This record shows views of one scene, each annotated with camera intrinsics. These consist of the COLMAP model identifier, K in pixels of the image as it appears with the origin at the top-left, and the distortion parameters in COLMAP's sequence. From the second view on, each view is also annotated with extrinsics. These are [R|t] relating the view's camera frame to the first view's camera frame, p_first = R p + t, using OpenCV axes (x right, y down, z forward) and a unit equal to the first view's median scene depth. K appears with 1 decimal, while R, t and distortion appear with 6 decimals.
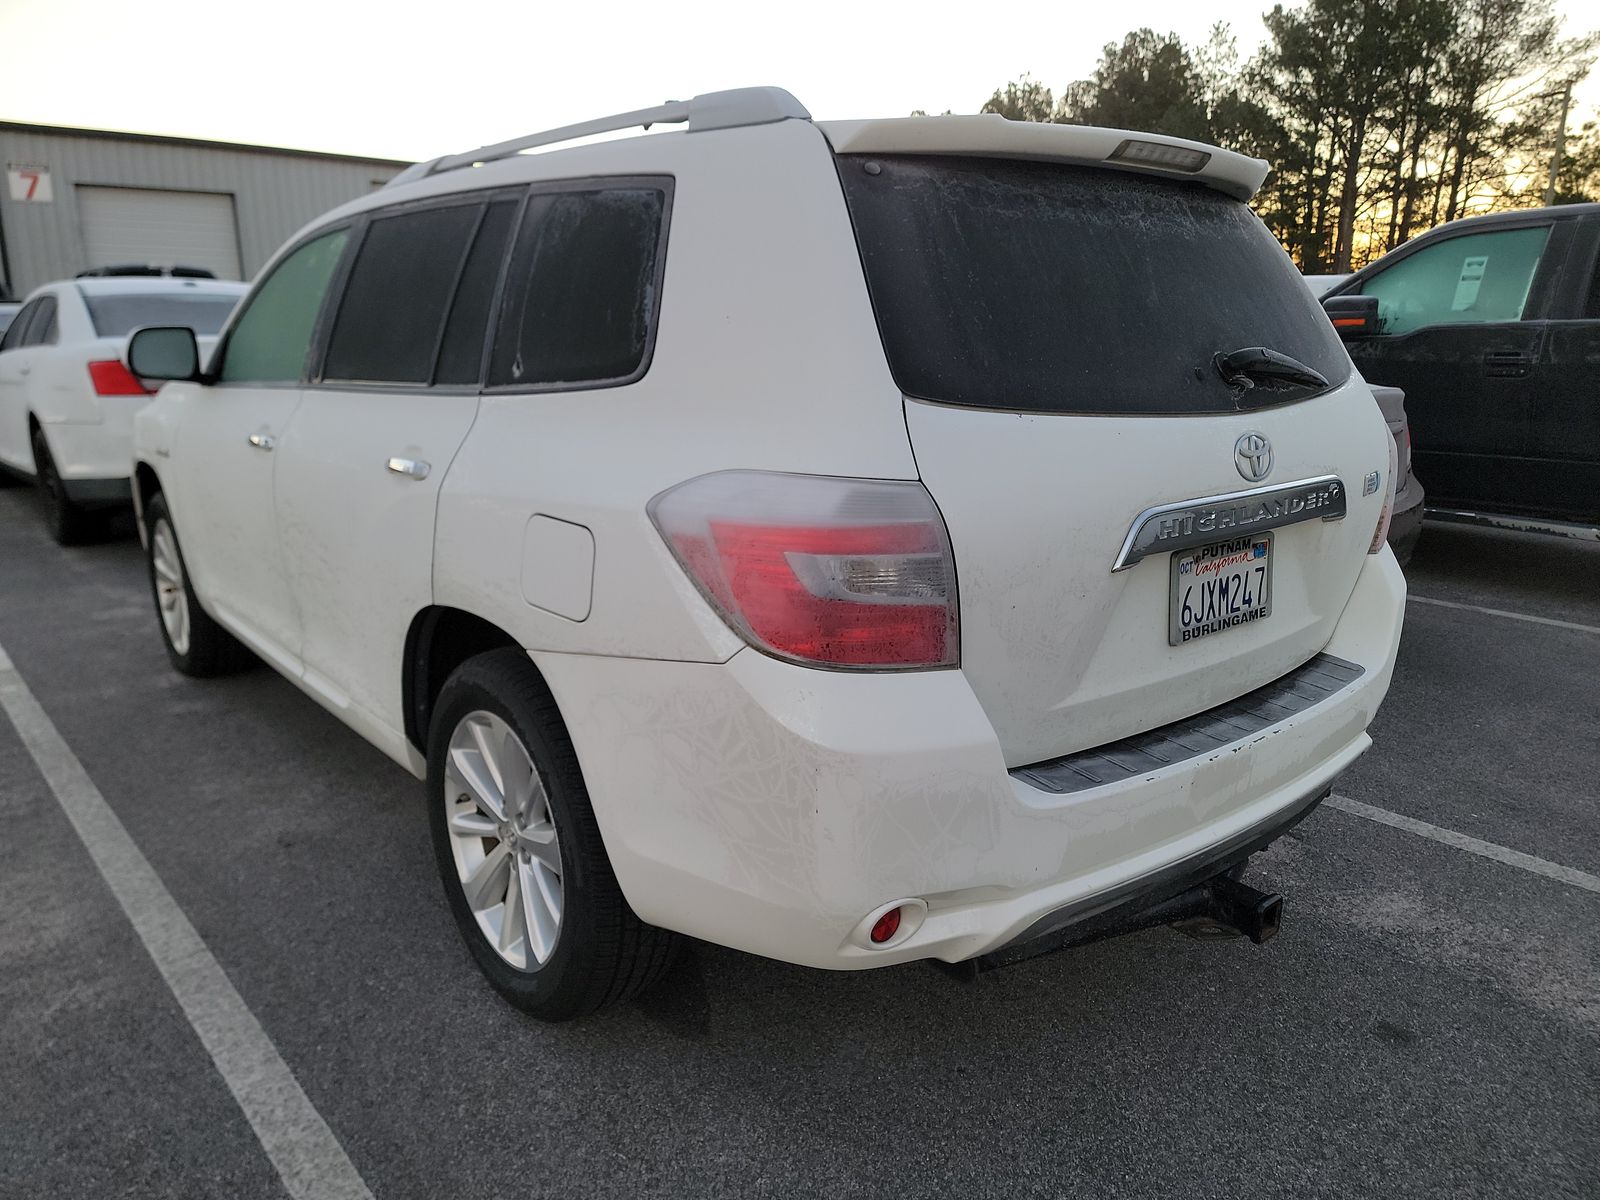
lens RADIAL K [[1116.7, 0, 800.0], [0, 1116.7, 600.0], [0, 0, 1]] dist [0.068957, -0.002236]
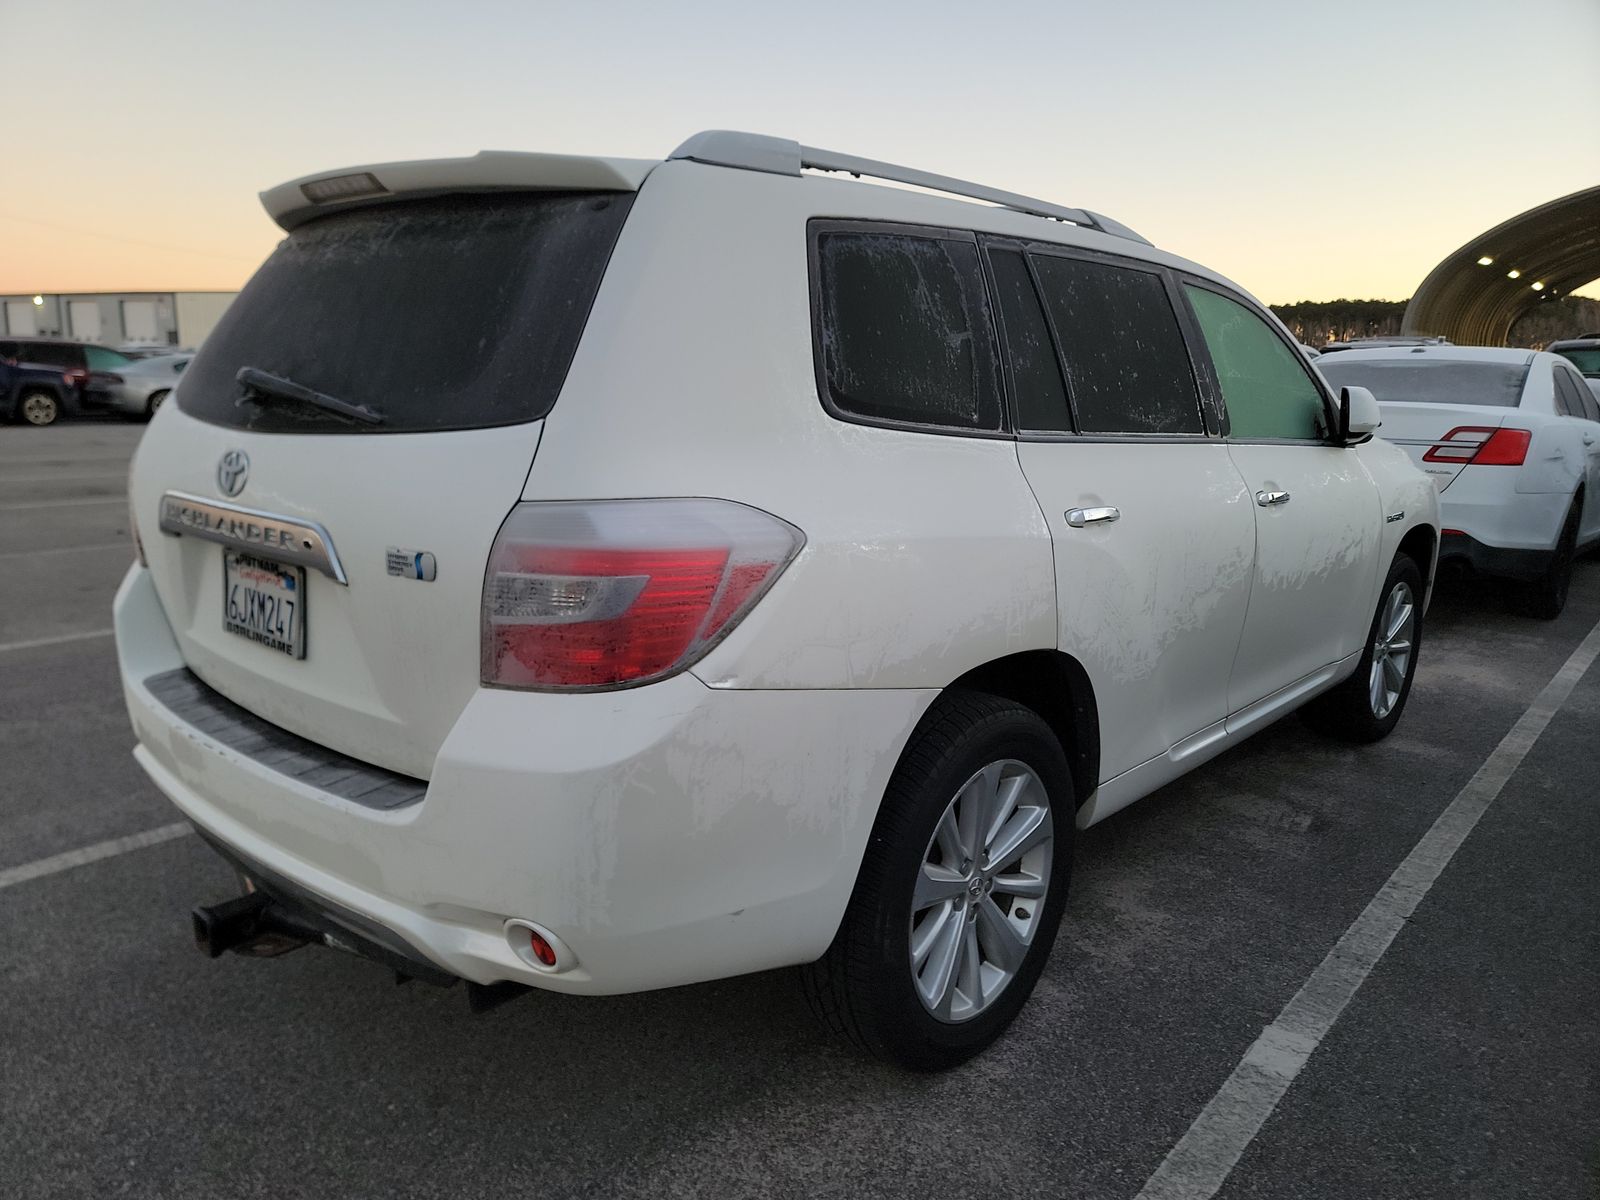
lens RADIAL K [[1151.8, 0, 800.0], [0, 1151.8, 600.0], [0, 0, 1]] dist [0.043568, -0.001739]
pose [[0.124153, 0.191904, -0.973529, 1.483787], [-0.256597, 0.953957, 0.155322, -0.305923], [0.958511, 0.230521, 0.167678, 1.313738]]
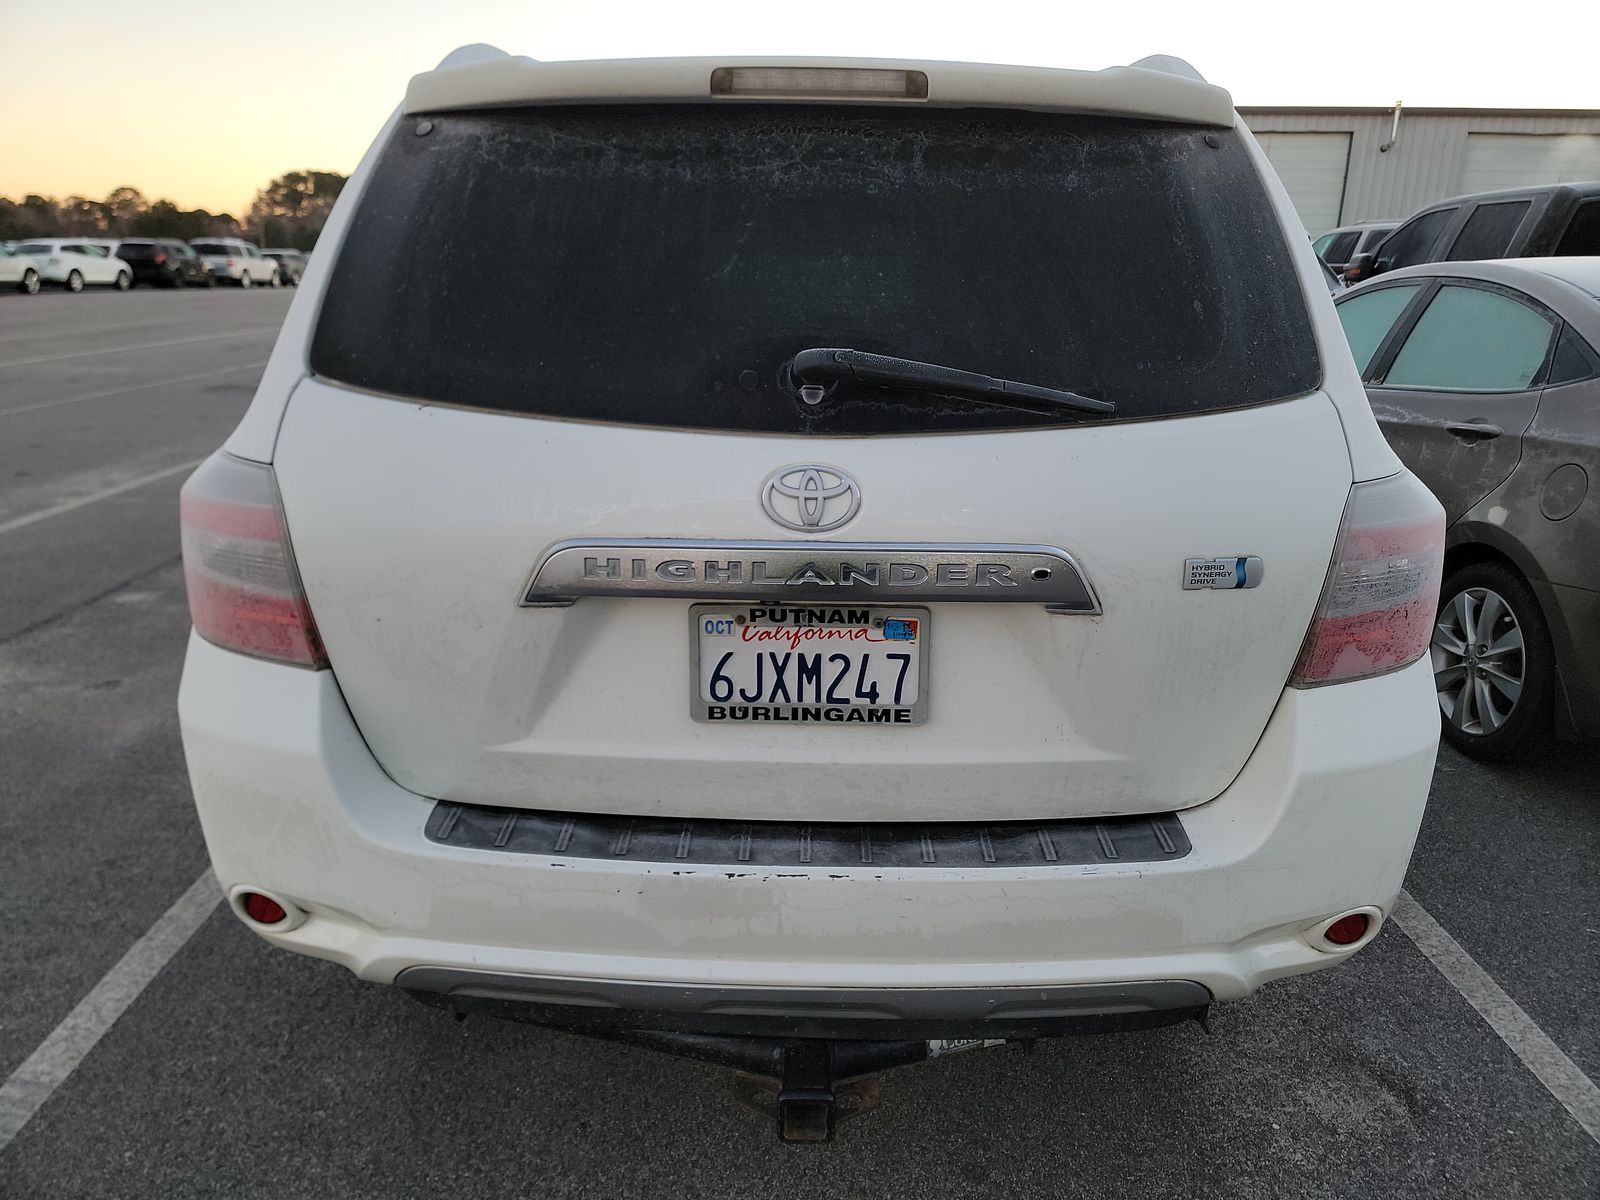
lens RADIAL K [[1116.7, 0, 800.0], [0, 1116.7, 600.0], [0, 0, 1]] dist [0.068957, -0.002236]
pose [[0.760925, 0.191241, -0.620016, 0.838716], [-0.167617, 0.981079, 0.096898, -0.127746], [0.626816, 0.030194, 0.778582, 0.424749]]
